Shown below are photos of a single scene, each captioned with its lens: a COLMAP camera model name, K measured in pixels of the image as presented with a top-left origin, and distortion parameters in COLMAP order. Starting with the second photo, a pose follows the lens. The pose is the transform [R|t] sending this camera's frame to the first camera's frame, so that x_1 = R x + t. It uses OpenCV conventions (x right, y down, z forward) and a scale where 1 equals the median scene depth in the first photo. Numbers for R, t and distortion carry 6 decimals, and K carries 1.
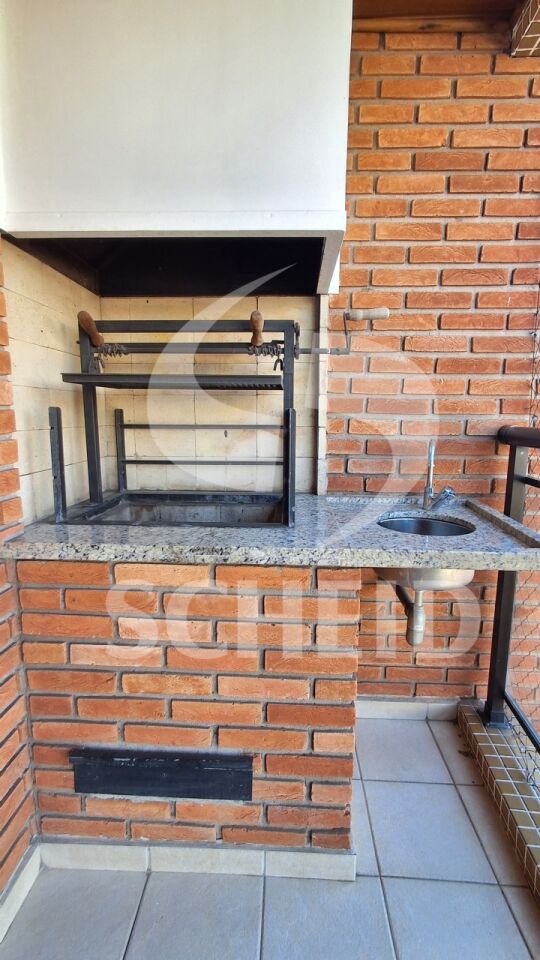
lens RADIAL K [[441.4, 0, 271.0], [0, 441.4, 478.6], [0, 0, 1]] dist [0.001800, 0.000194]
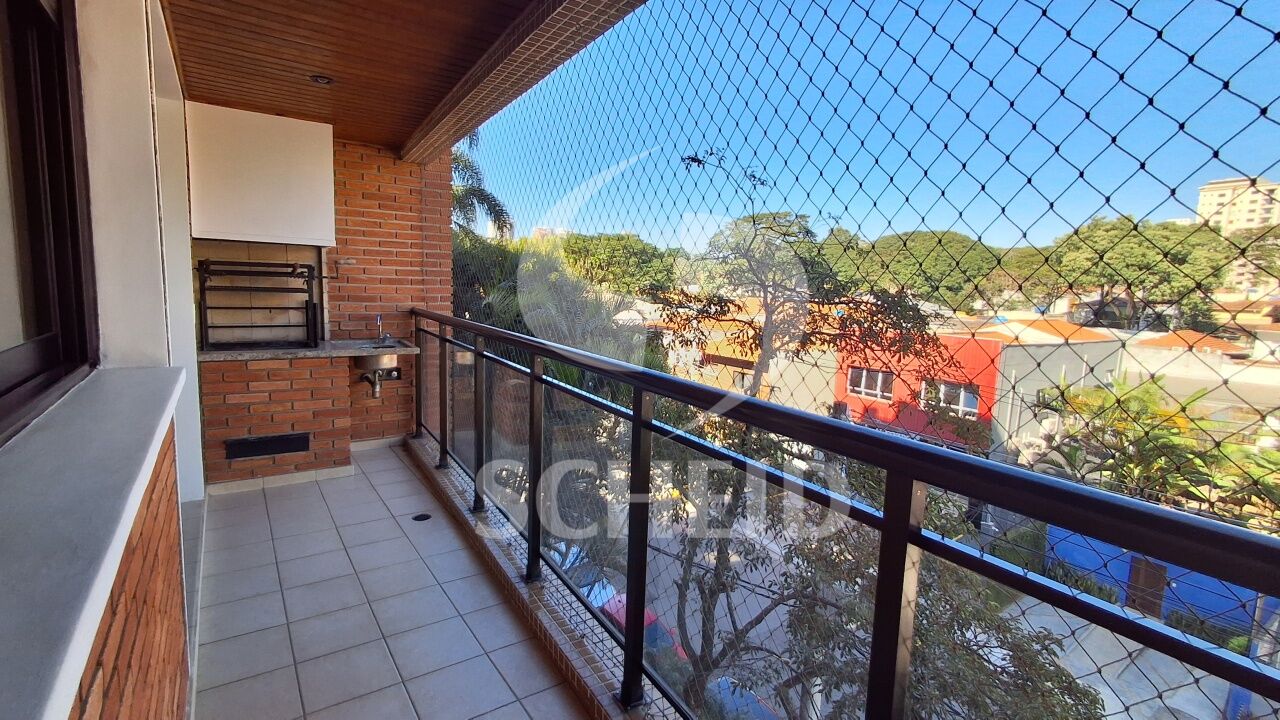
lens RADIAL K [[588.5, 0, 638.5], [0, 588.5, 355.7], [0, 0, 1]] dist [0.001800, 0.000194]
pose [[0.795657, -0.053409, 0.603389, -0.452268], [0.063185, 0.997989, 0.005019, 0.212515], [-0.602443, 0.034132, 0.797432, -2.382171]]
